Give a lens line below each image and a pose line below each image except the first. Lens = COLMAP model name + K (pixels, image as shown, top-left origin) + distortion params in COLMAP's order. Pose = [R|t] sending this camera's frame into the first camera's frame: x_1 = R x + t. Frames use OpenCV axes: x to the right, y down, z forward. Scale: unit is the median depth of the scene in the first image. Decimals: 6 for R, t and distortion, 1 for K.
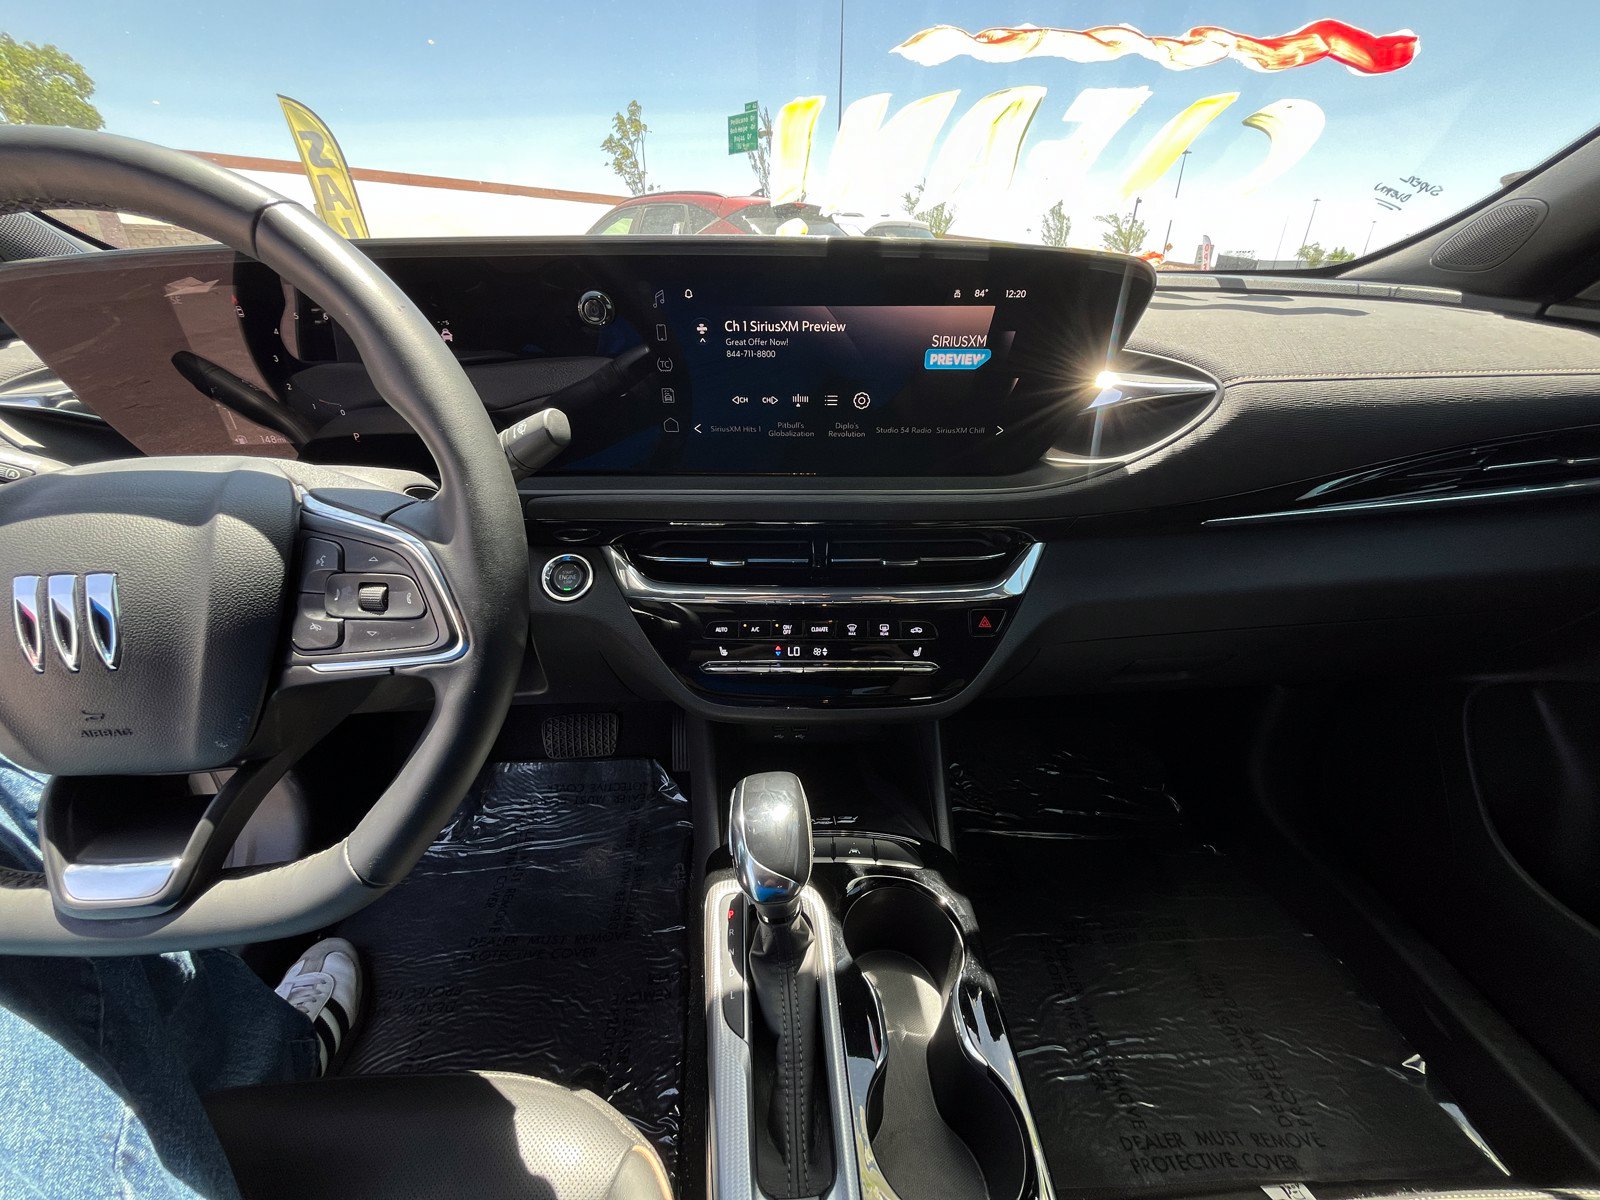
lens RADIAL K [[648.4, 0, 800.0], [0, 648.4, 600.0], [0, 0, 1]] dist [0.000259, 0.000049]
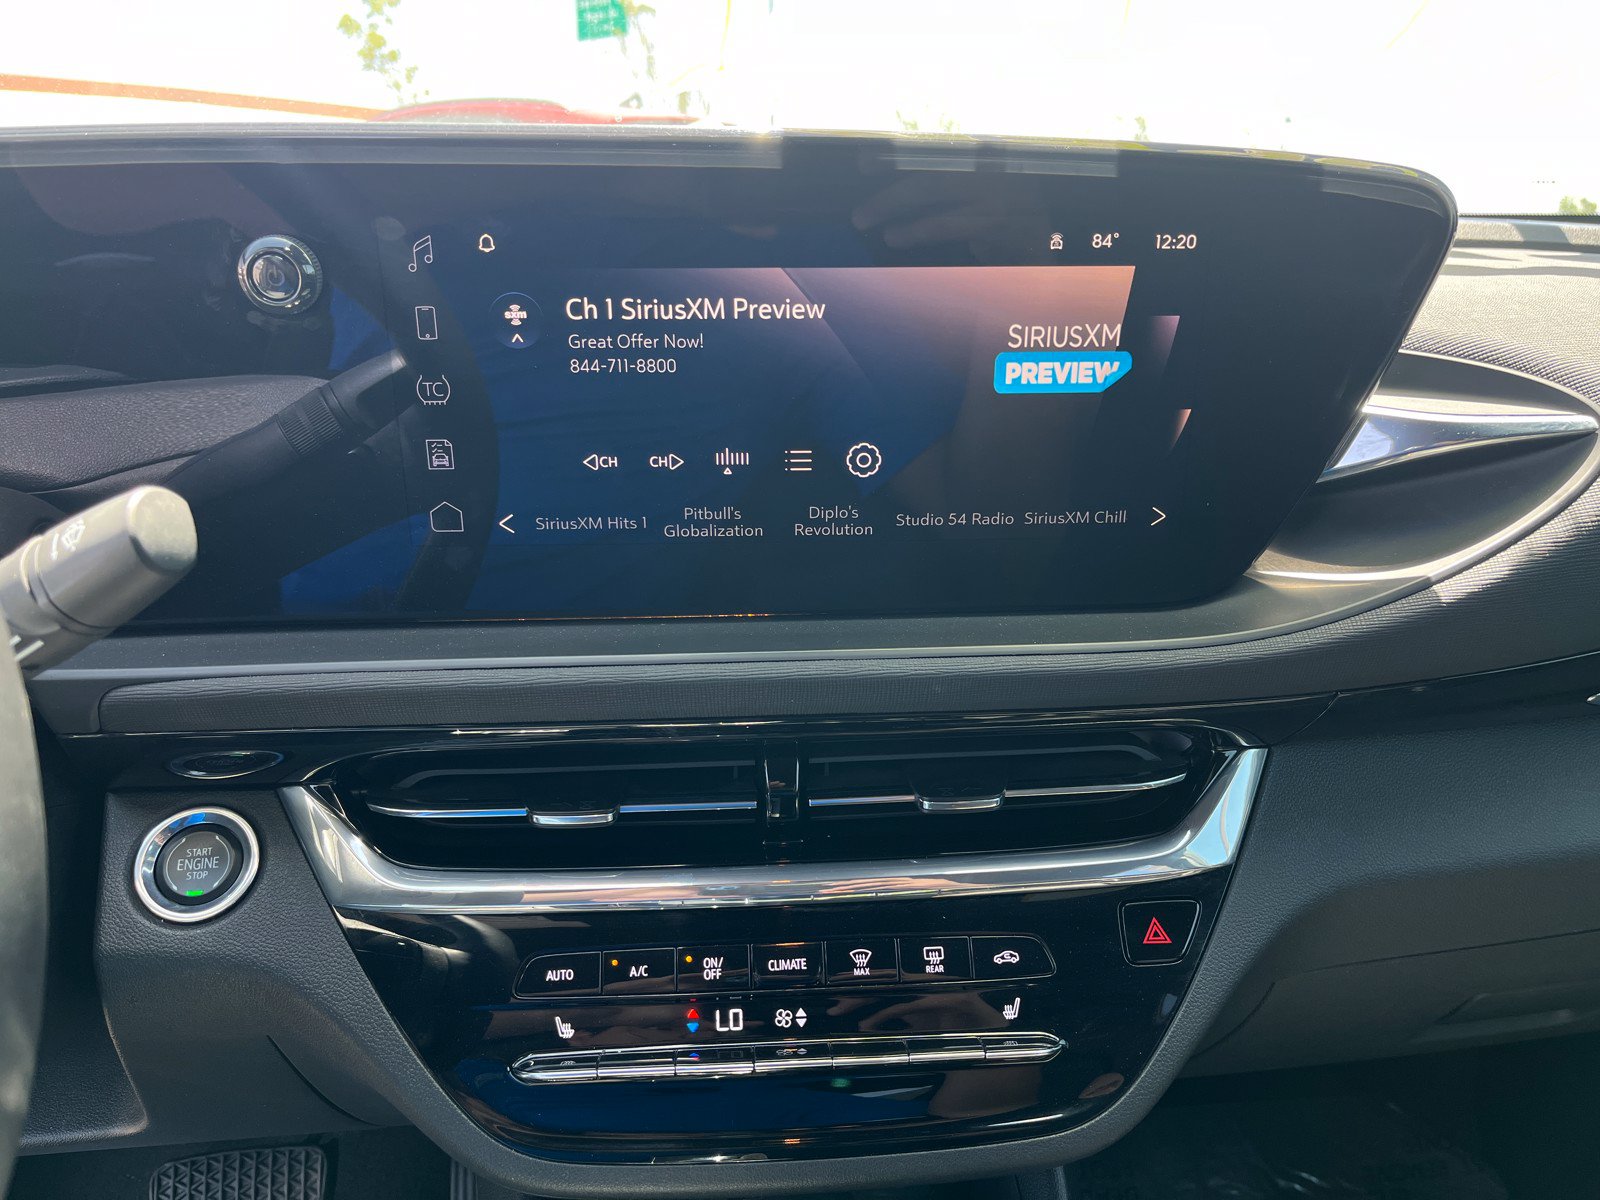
lens RADIAL K [[1191.4, 0, 800.0], [0, 1191.4, 600.0], [0, 0, 1]] dist [0.036409, -0.064328]
pose [[0.996971, -0.023182, 0.074235, -0.016264], [0.036010, 0.983653, -0.176438, -0.057741], [-0.068932, 0.178577, 0.981508, 0.177010]]
